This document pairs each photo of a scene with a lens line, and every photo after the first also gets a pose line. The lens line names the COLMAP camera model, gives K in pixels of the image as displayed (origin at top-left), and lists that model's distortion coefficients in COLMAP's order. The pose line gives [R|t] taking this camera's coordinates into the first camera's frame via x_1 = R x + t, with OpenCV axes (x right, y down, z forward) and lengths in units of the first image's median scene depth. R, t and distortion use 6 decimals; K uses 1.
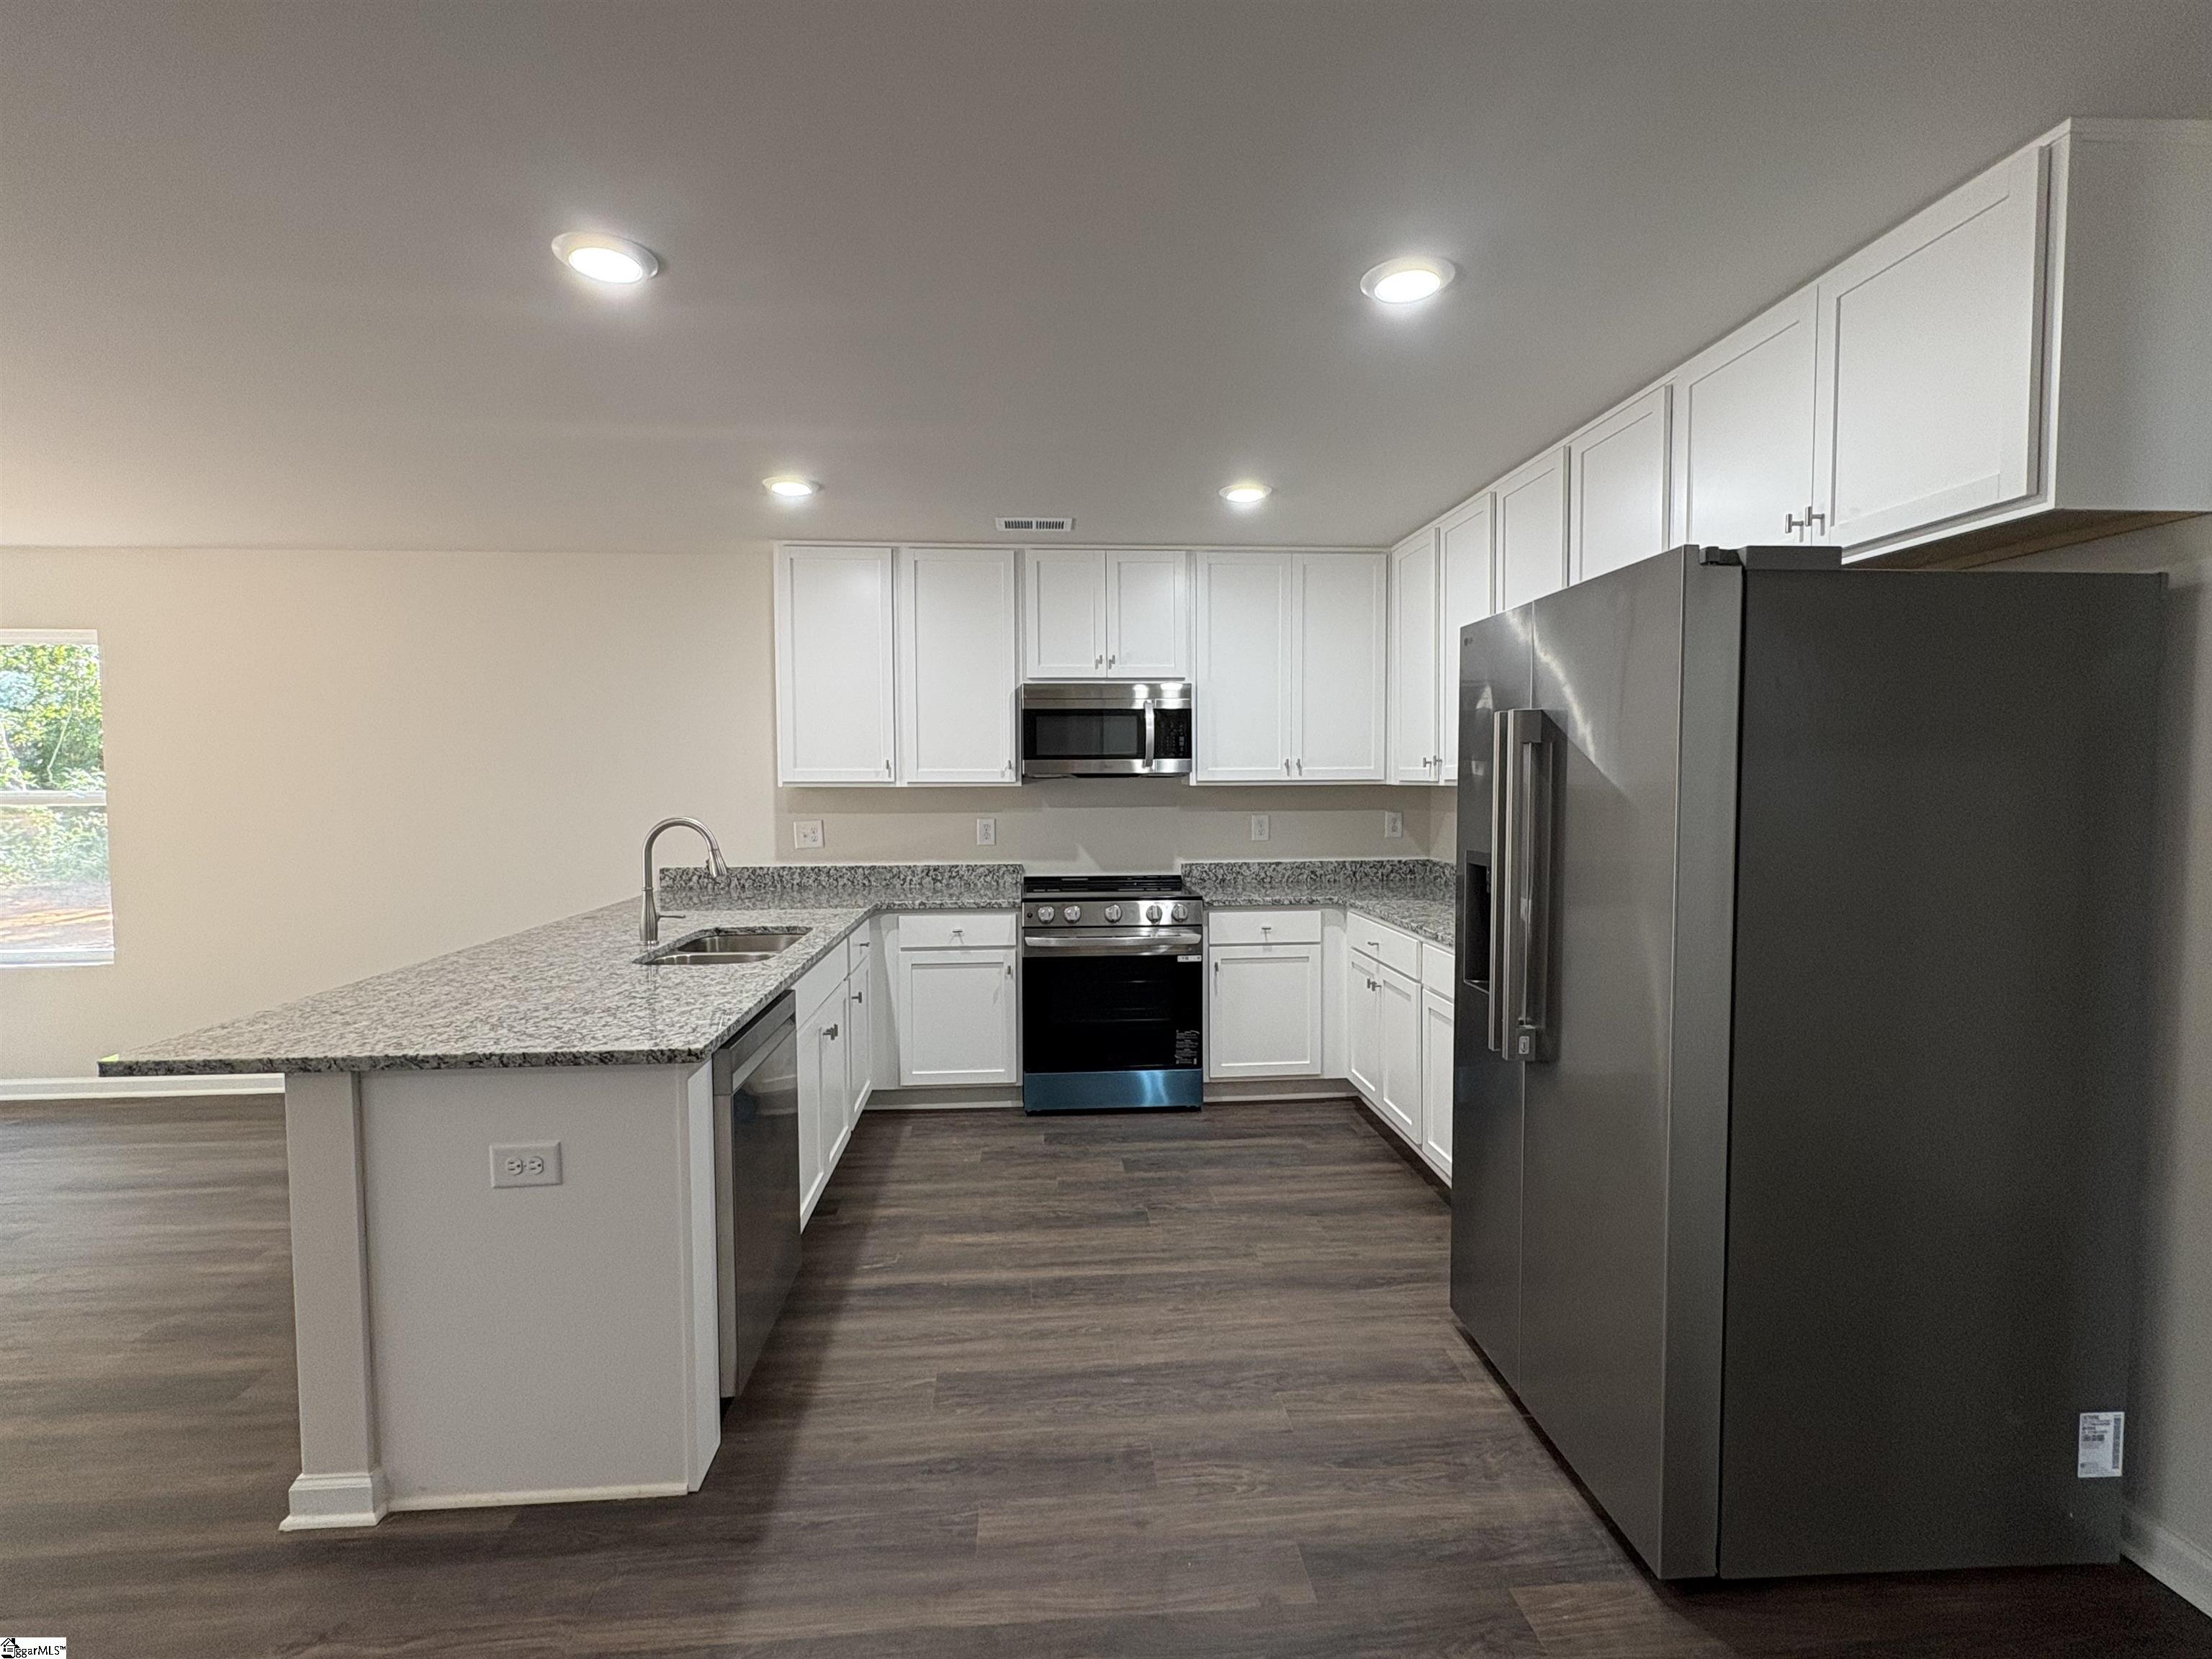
lens RADIAL K [[1032.3, 0, 1102.6], [0, 1032.3, 831.9], [0, 0, 1]] dist [0.002226, -0.000575]
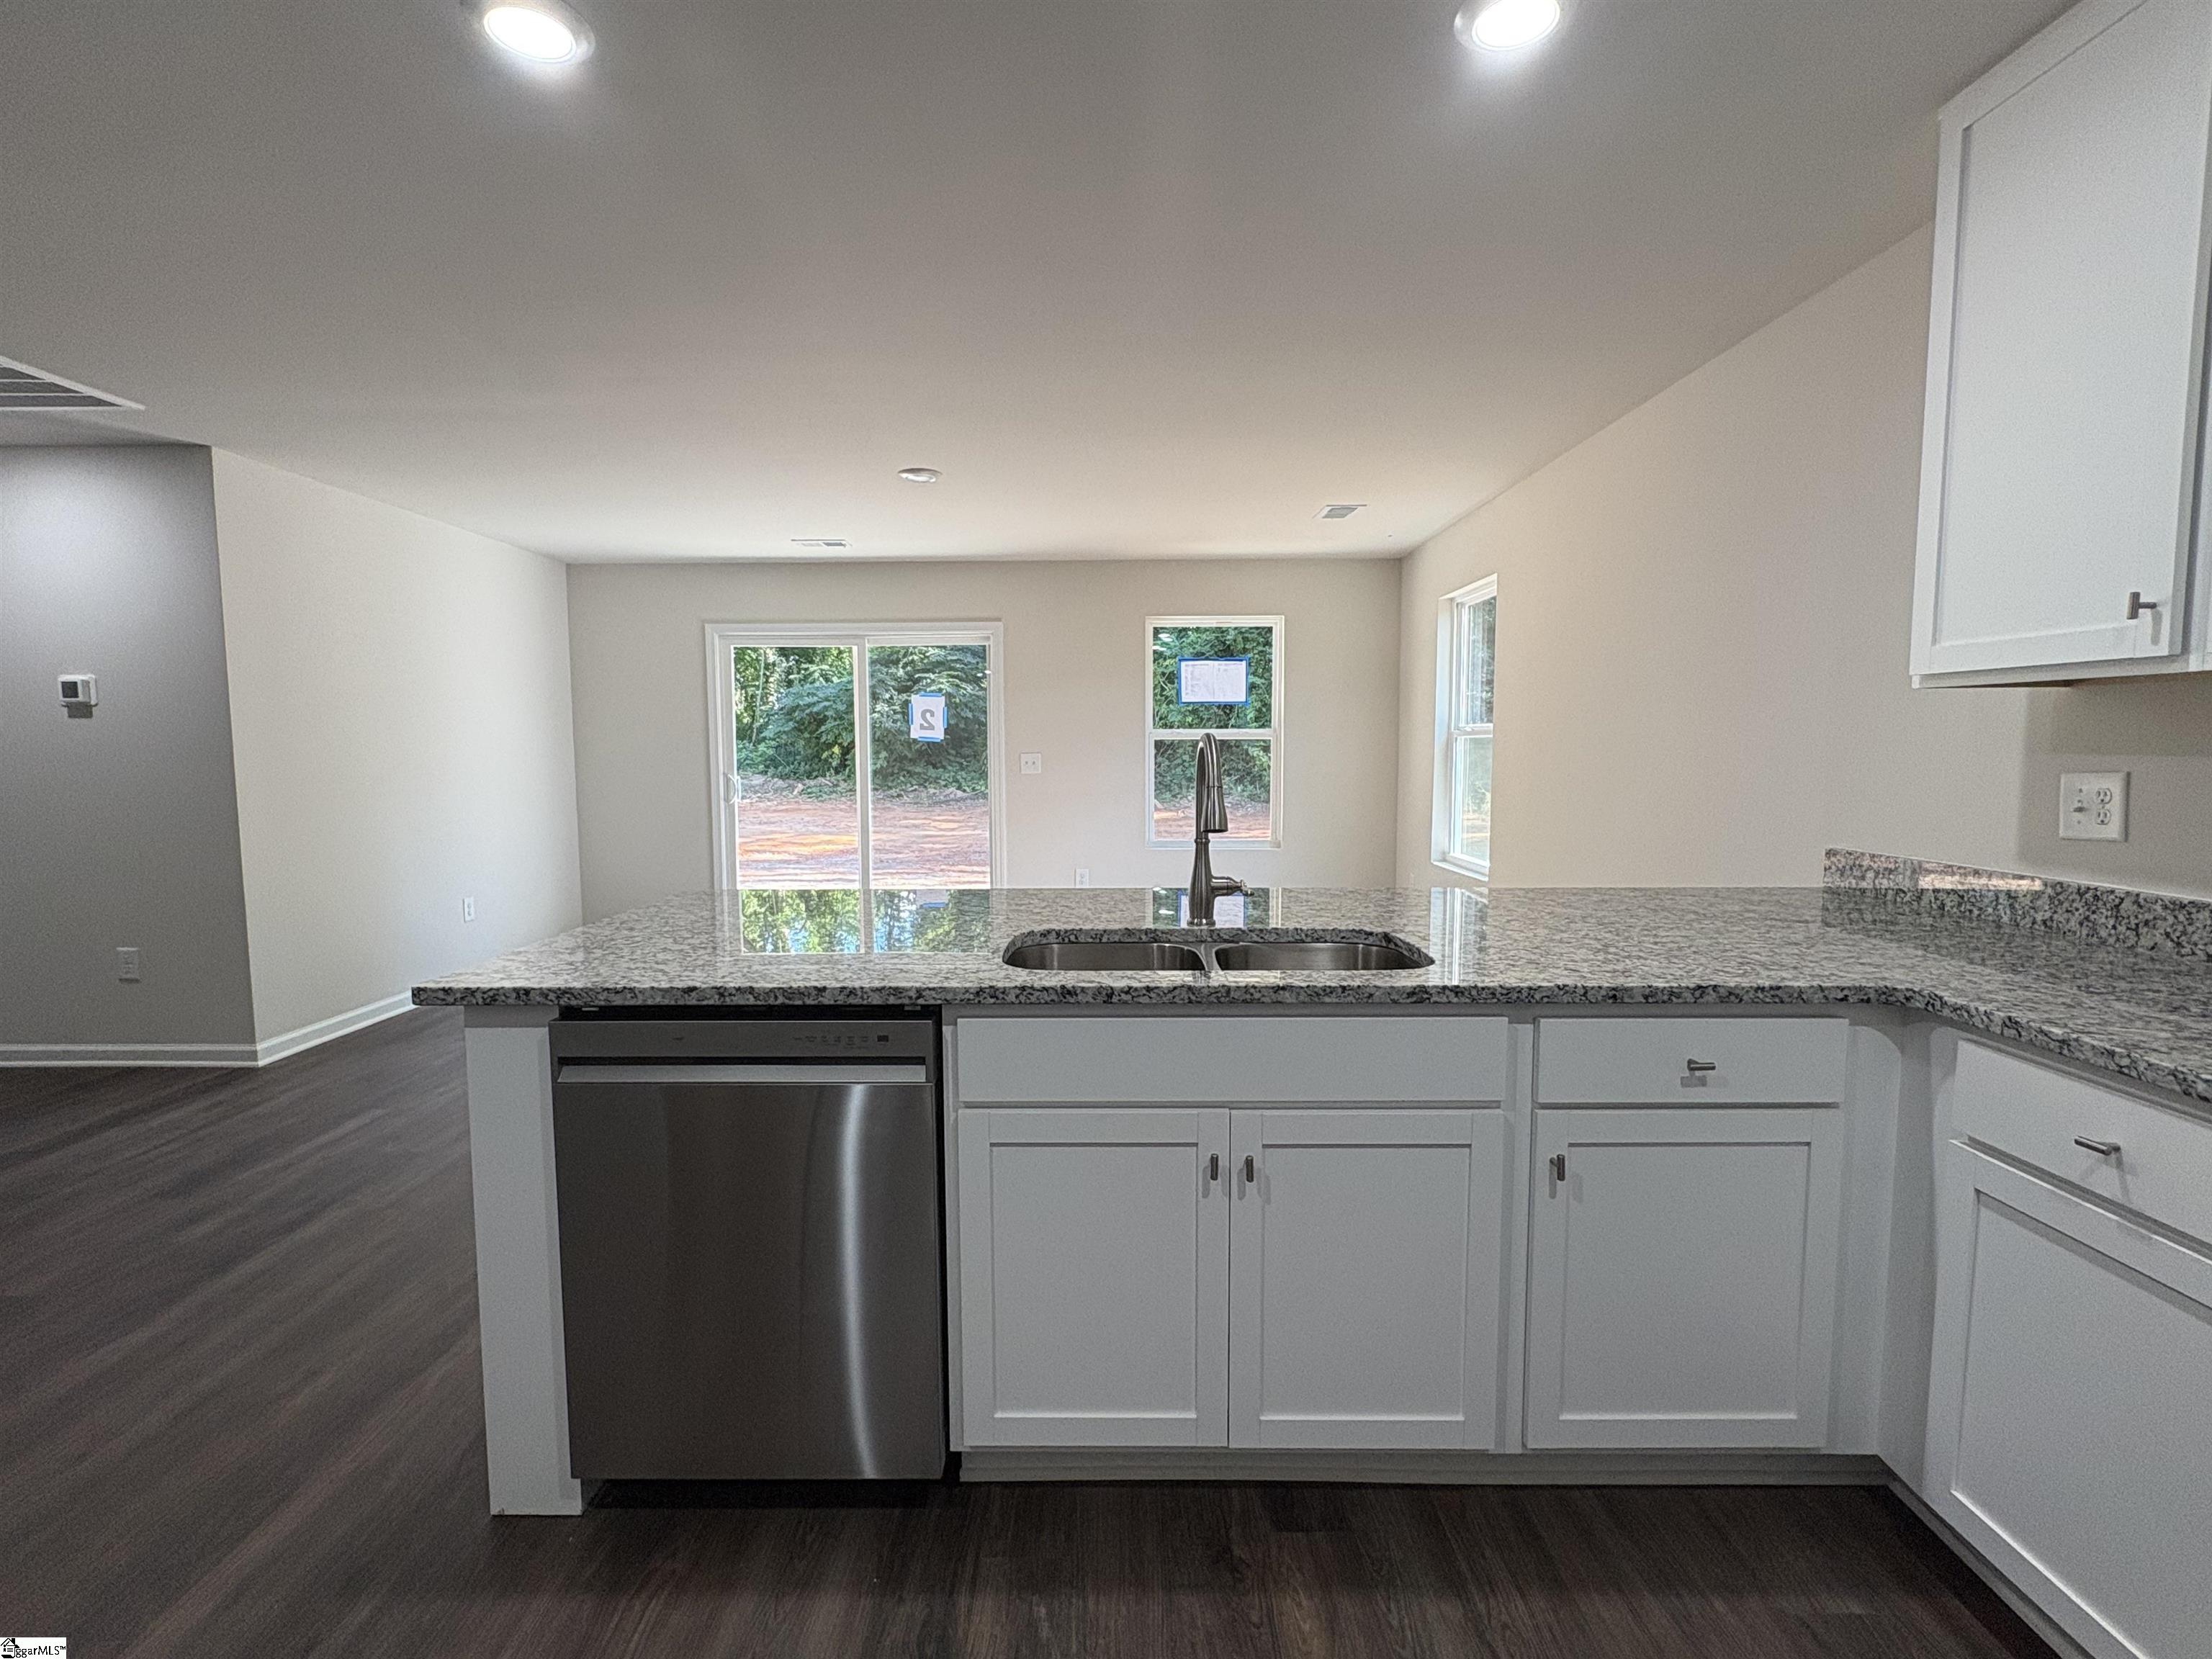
lens RADIAL K [[1035.9, 0, 1098.7], [0, 1035.9, 830.4], [0, 0, 1]] dist [-0.000619, -0.000622]
pose [[-0.081666, 0.088441, -0.992728, 0.158367], [-0.050293, 0.994420, 0.092729, -0.006415], [0.995390, 0.057500, -0.076763, 0.686797]]
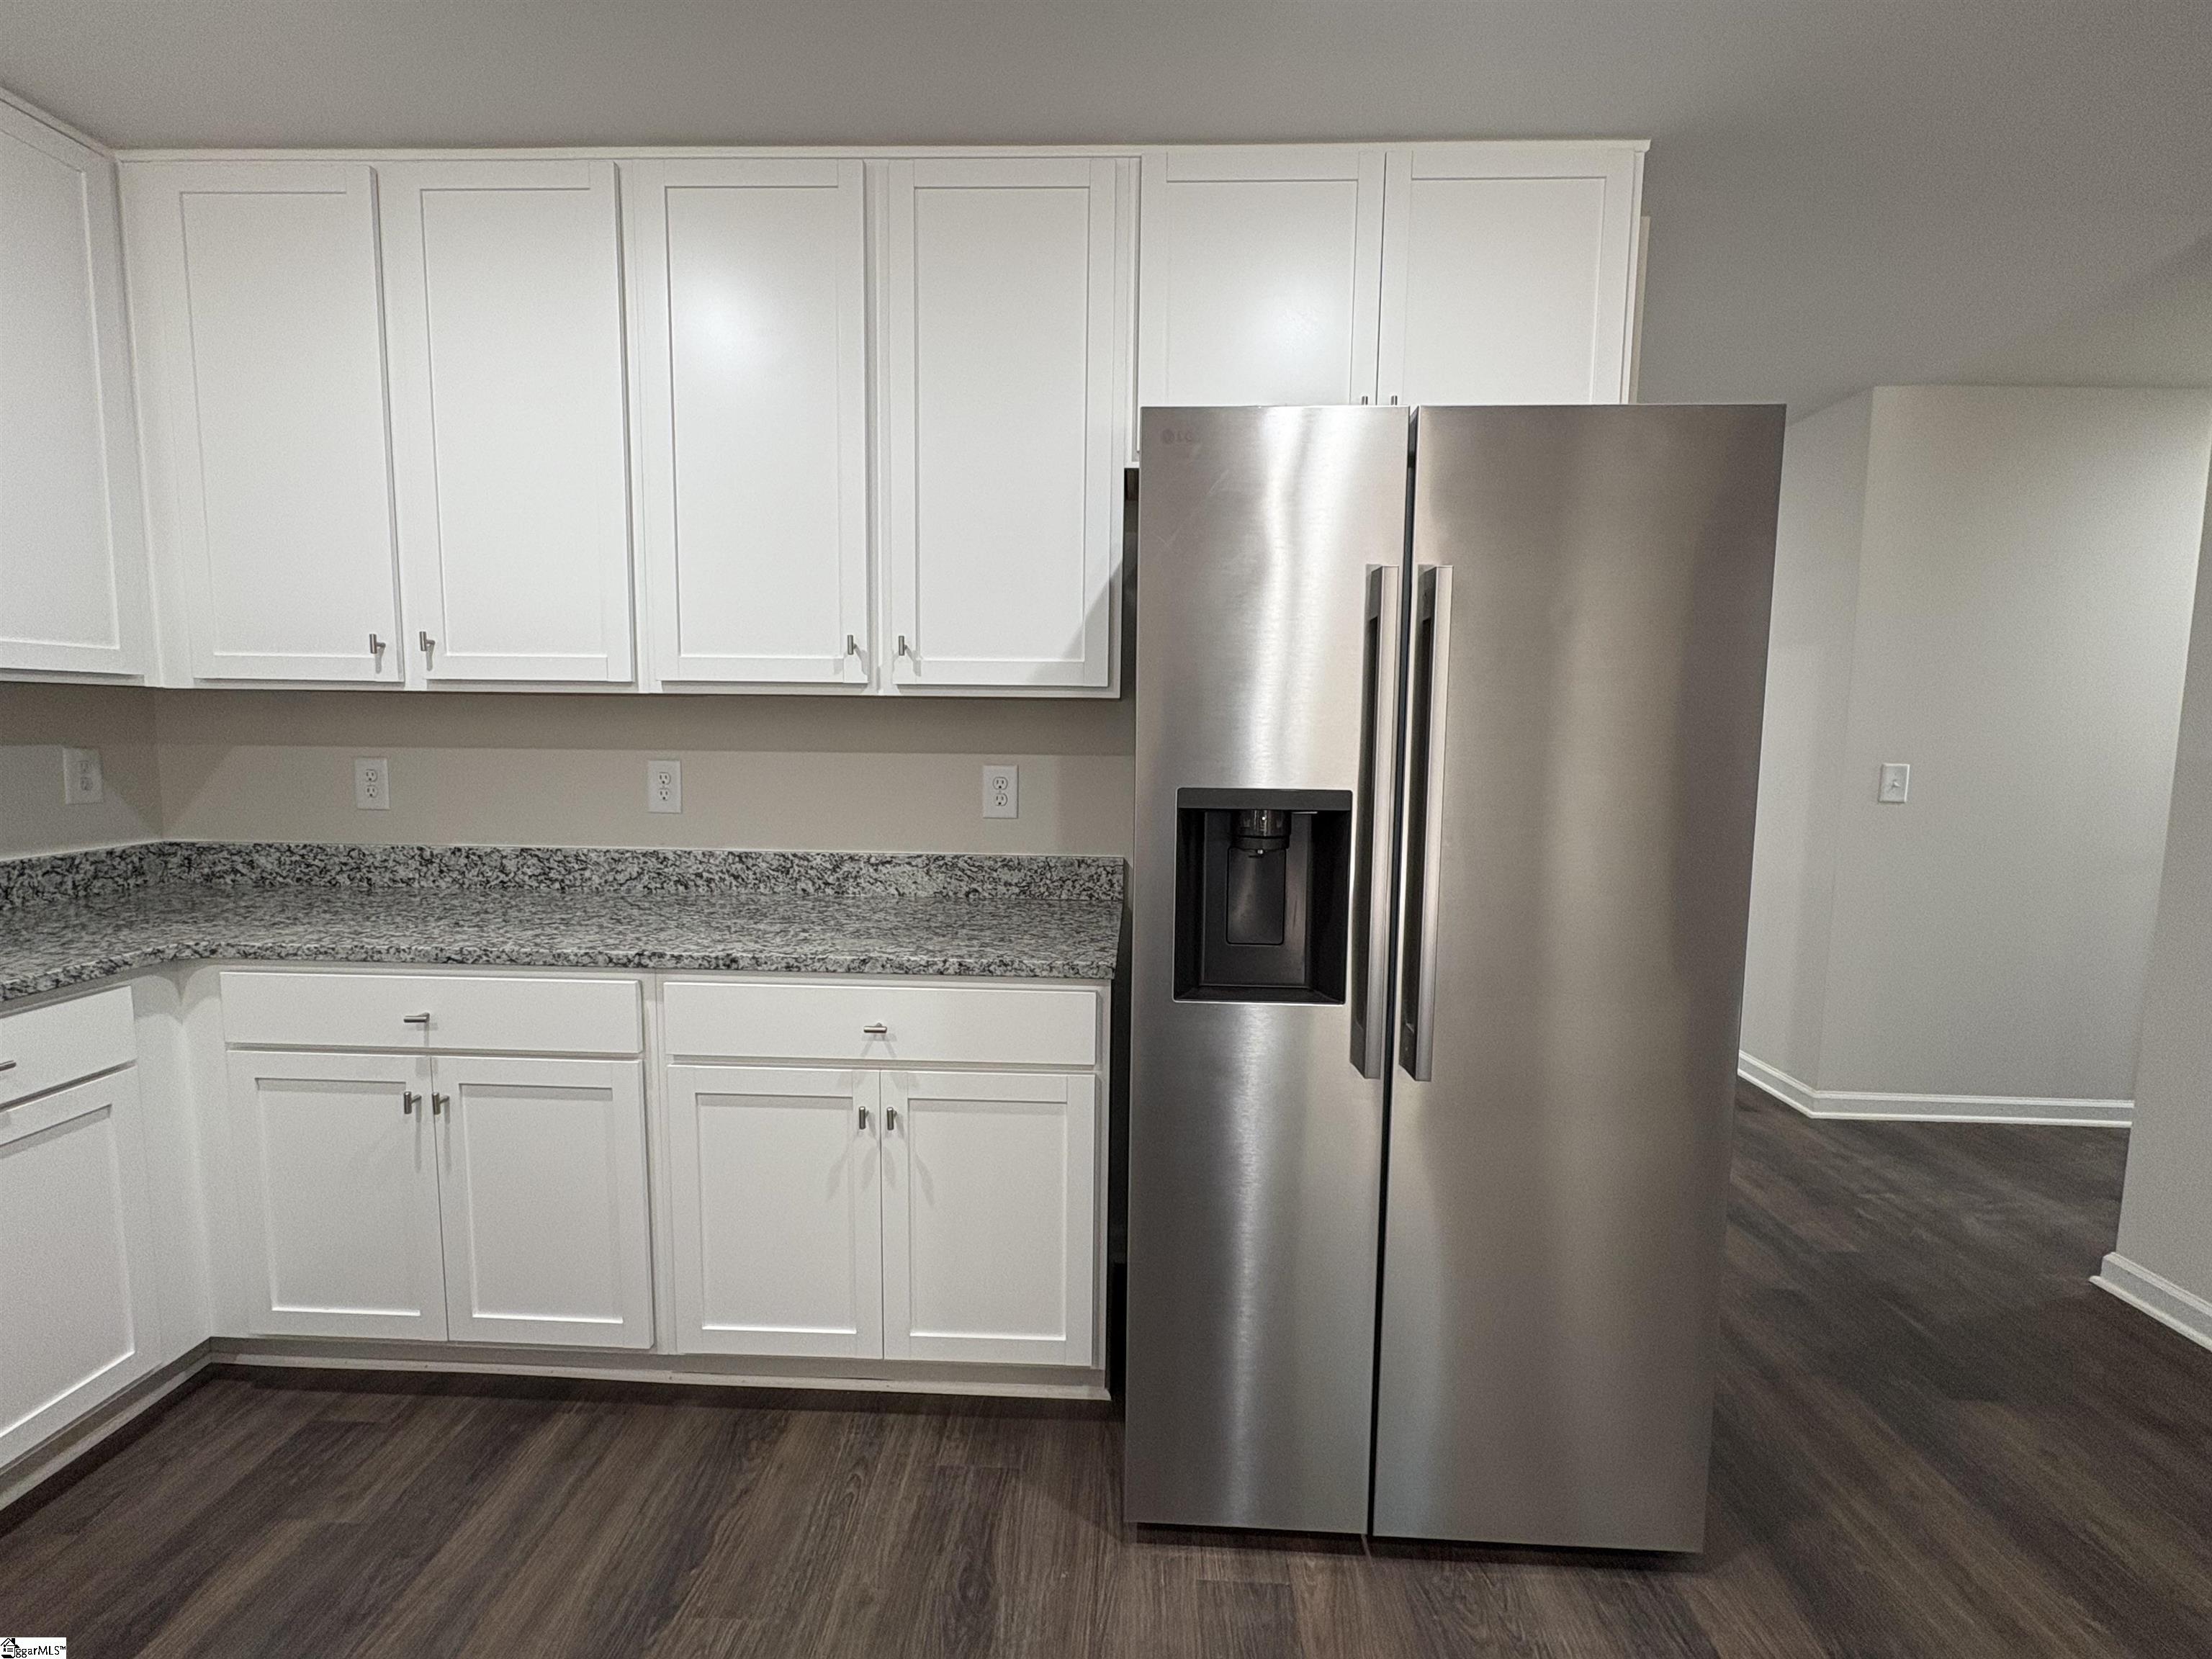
lens RADIAL K [[1035.9, 0, 1098.7], [0, 1035.9, 830.4], [0, 0, 1]] dist [-0.000619, -0.000622]
pose [[0.112660, -0.091116, 0.989447, -0.144007], [0.038873, 0.995429, 0.087241, -0.005995], [-0.992873, 0.028634, 0.115687, 0.546980]]
